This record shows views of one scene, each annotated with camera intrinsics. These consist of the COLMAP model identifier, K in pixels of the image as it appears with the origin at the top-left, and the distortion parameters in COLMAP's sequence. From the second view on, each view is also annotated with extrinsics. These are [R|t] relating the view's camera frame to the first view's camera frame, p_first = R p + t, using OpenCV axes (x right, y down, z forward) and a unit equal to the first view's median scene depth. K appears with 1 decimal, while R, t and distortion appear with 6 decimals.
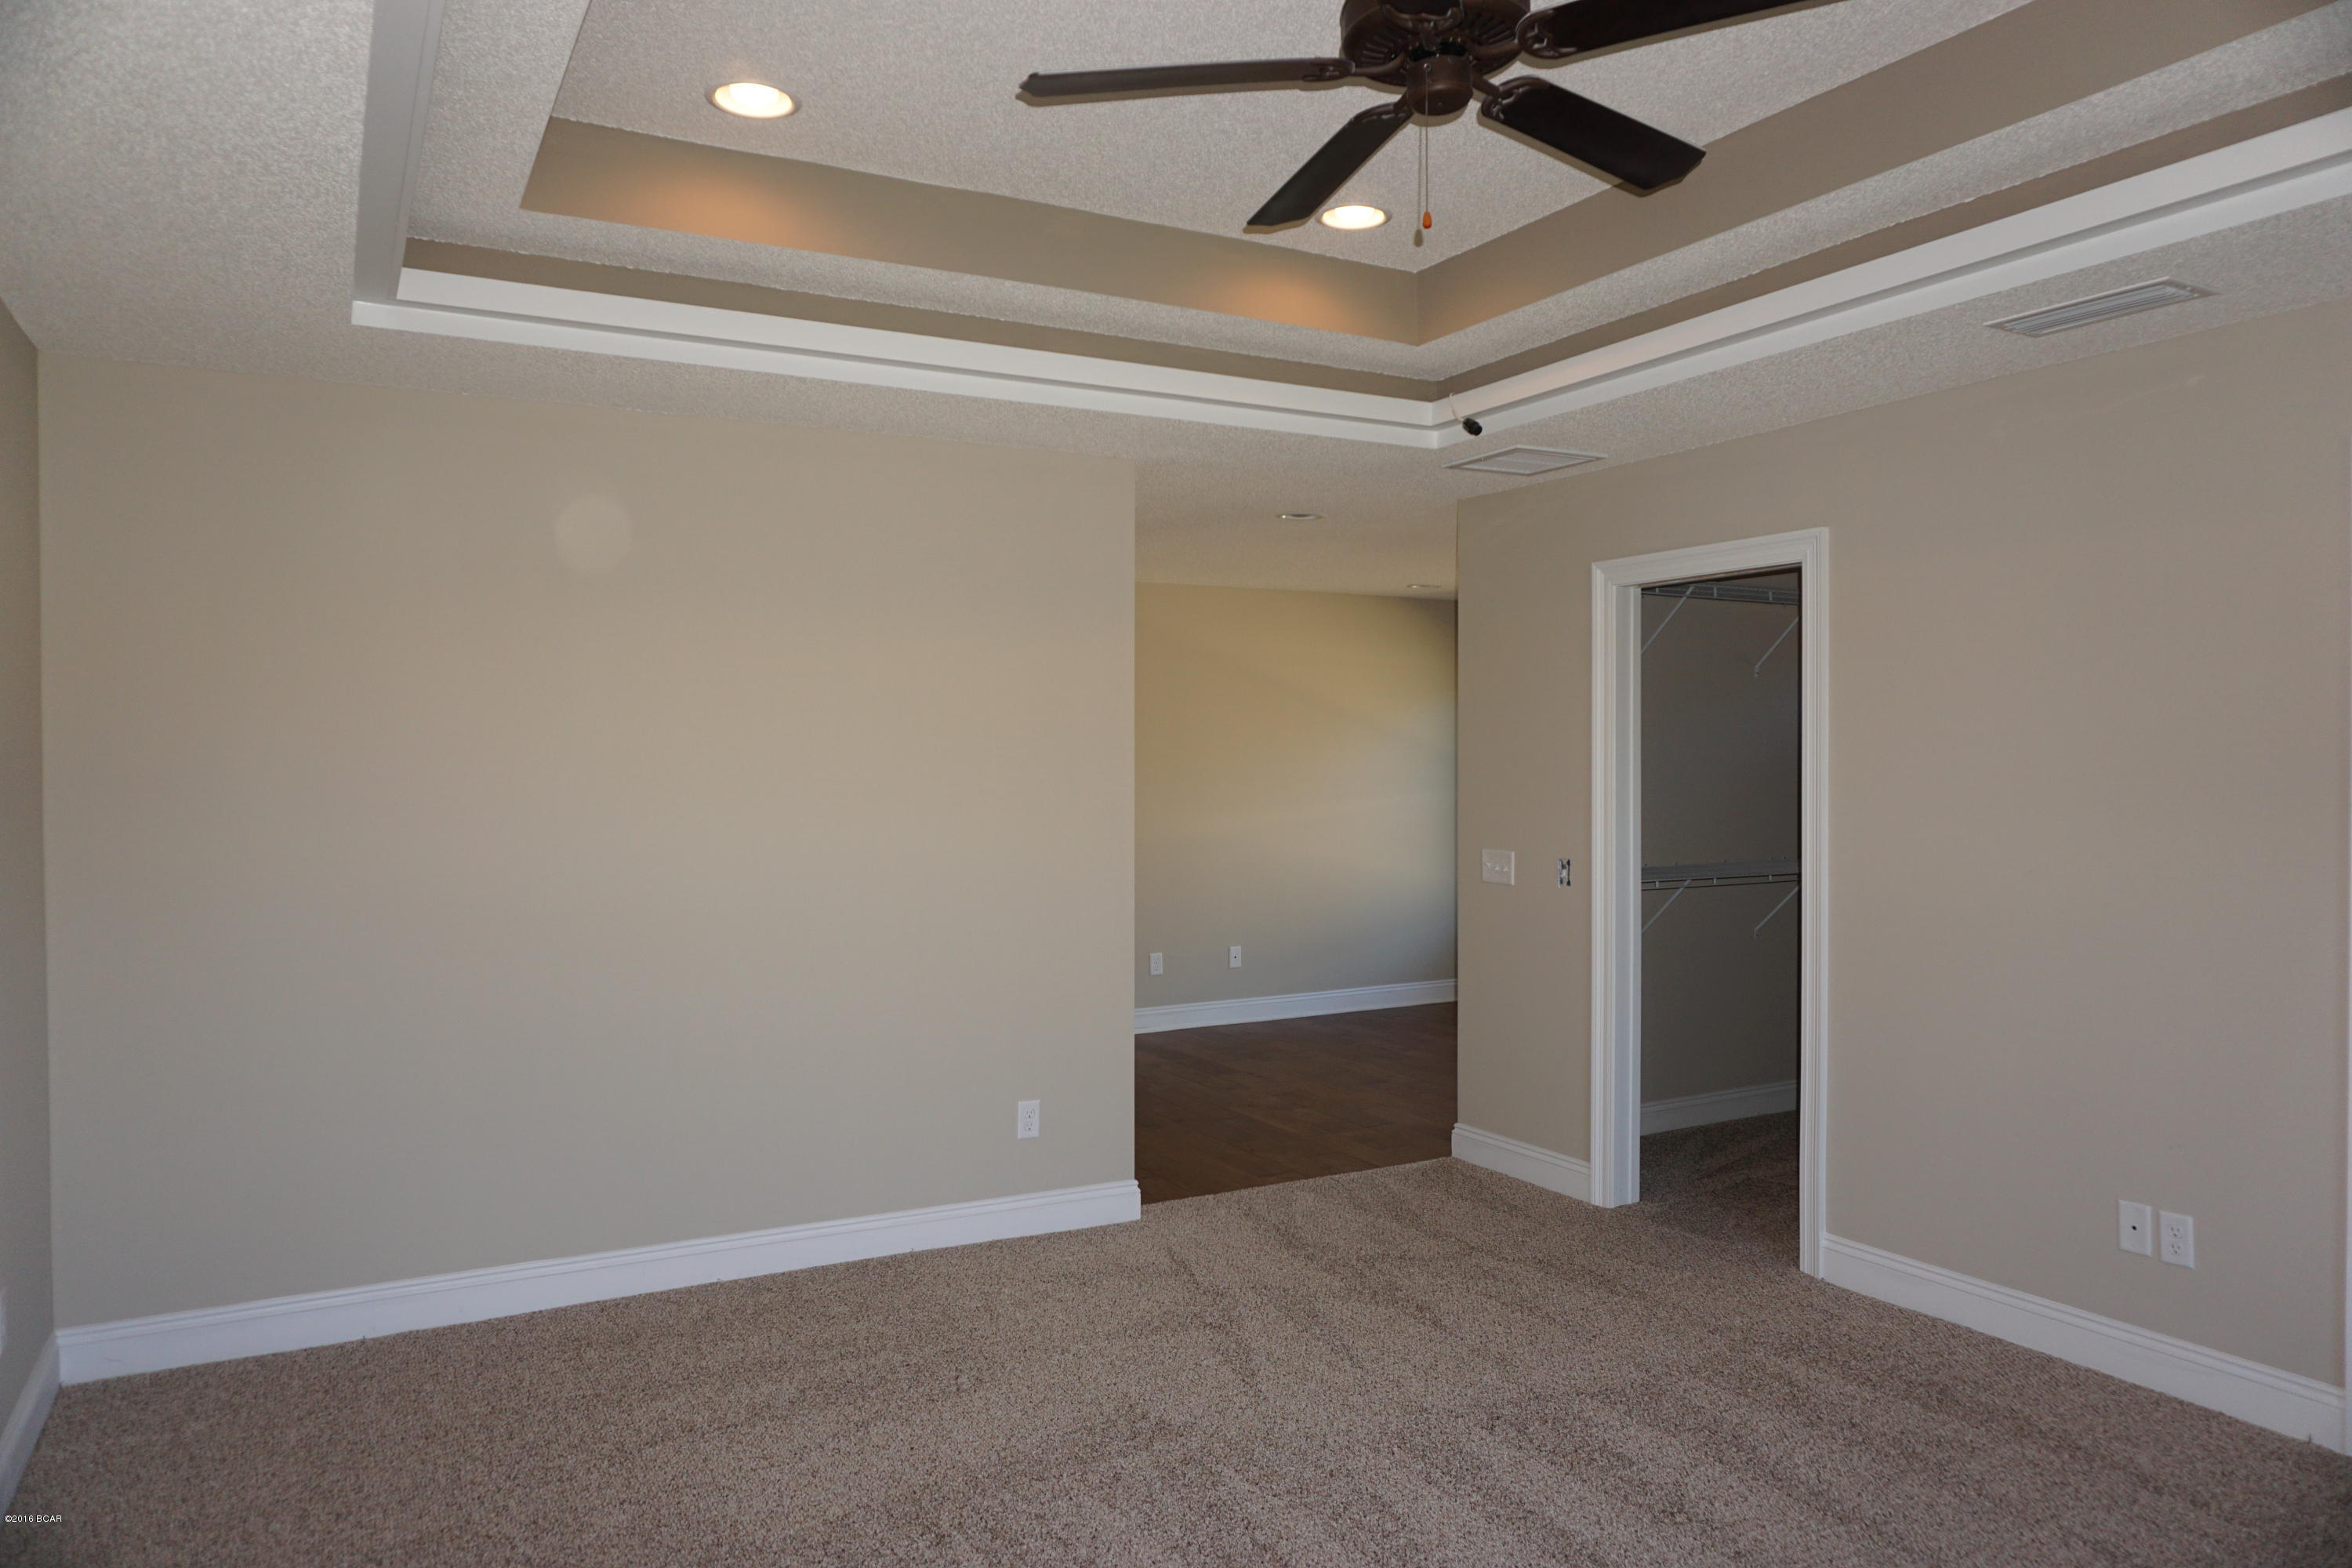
lens RADIAL K [[1584.6, 0, 1181.0], [0, 1584.6, 770.1], [0, 0, 1]] dist [-0.069258, 0.070614]
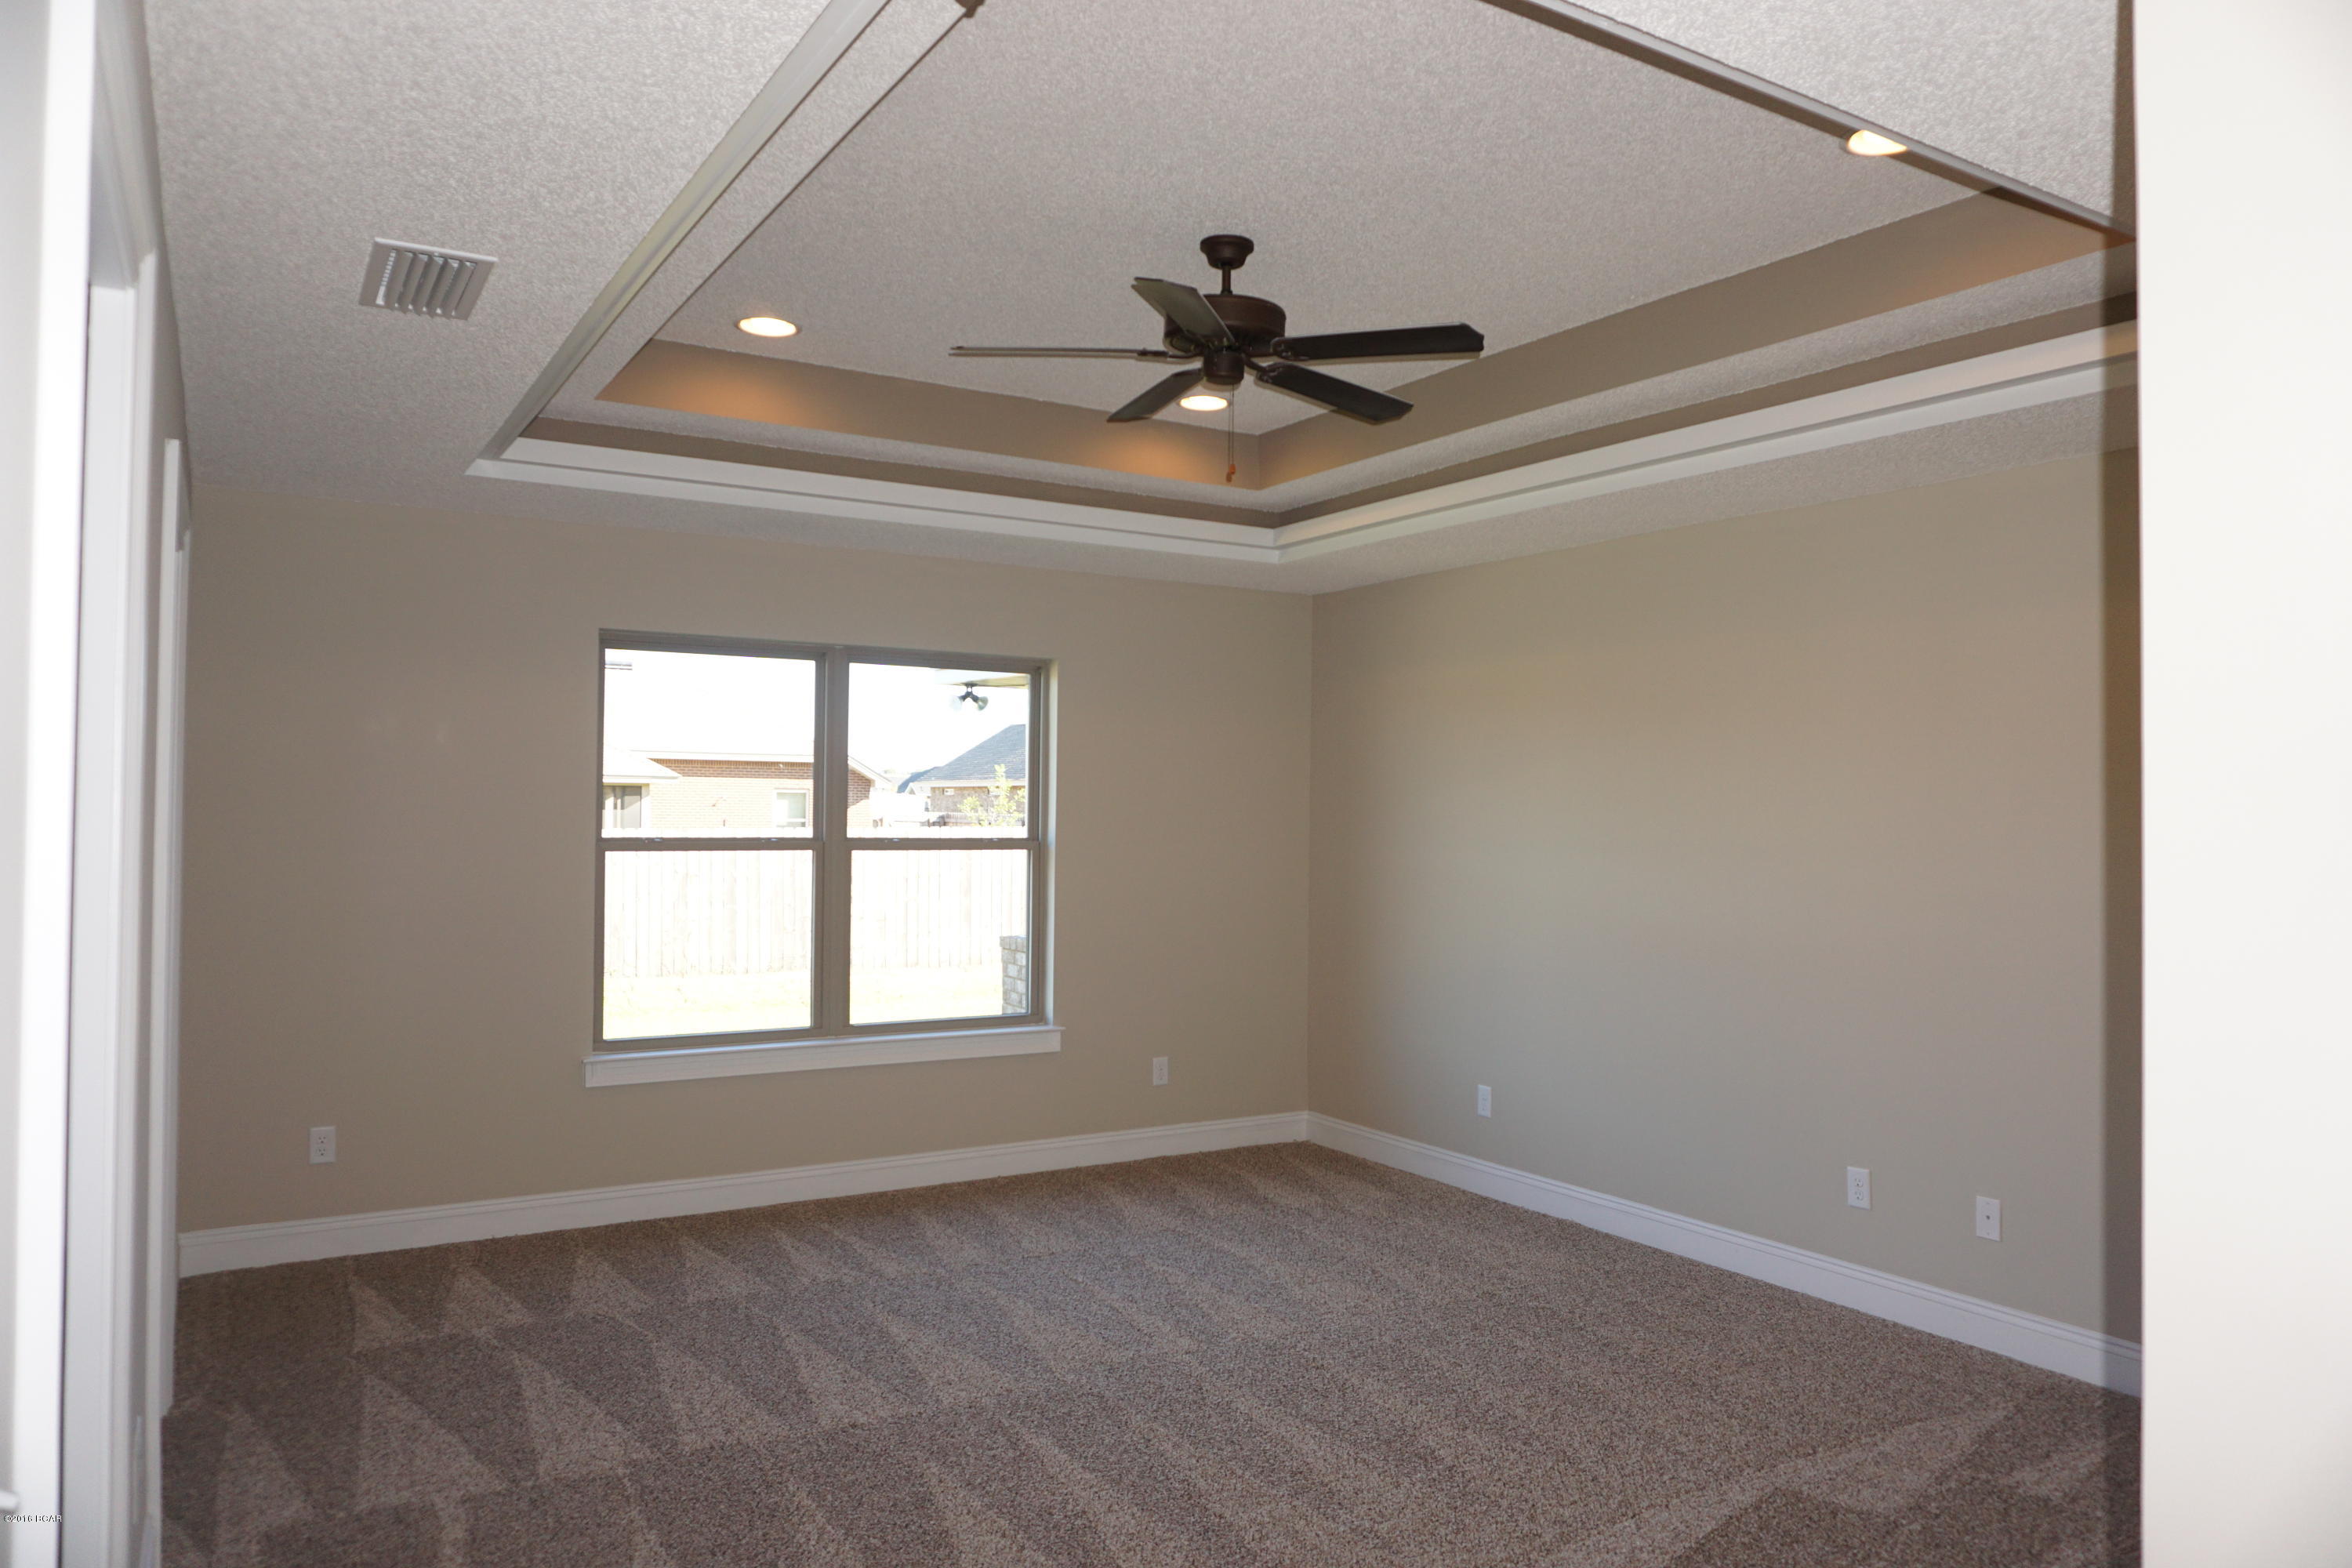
lens RADIAL K [[1584.6, 0, 1181.0], [0, 1584.6, 770.1], [0, 0, 1]] dist [-0.069258, 0.070614]
pose [[0.998865, 0.021210, 0.042645, 0.045628], [-0.019900, 0.999324, -0.030906, 0.009039], [-0.043271, 0.030022, 0.998612, -0.411718]]
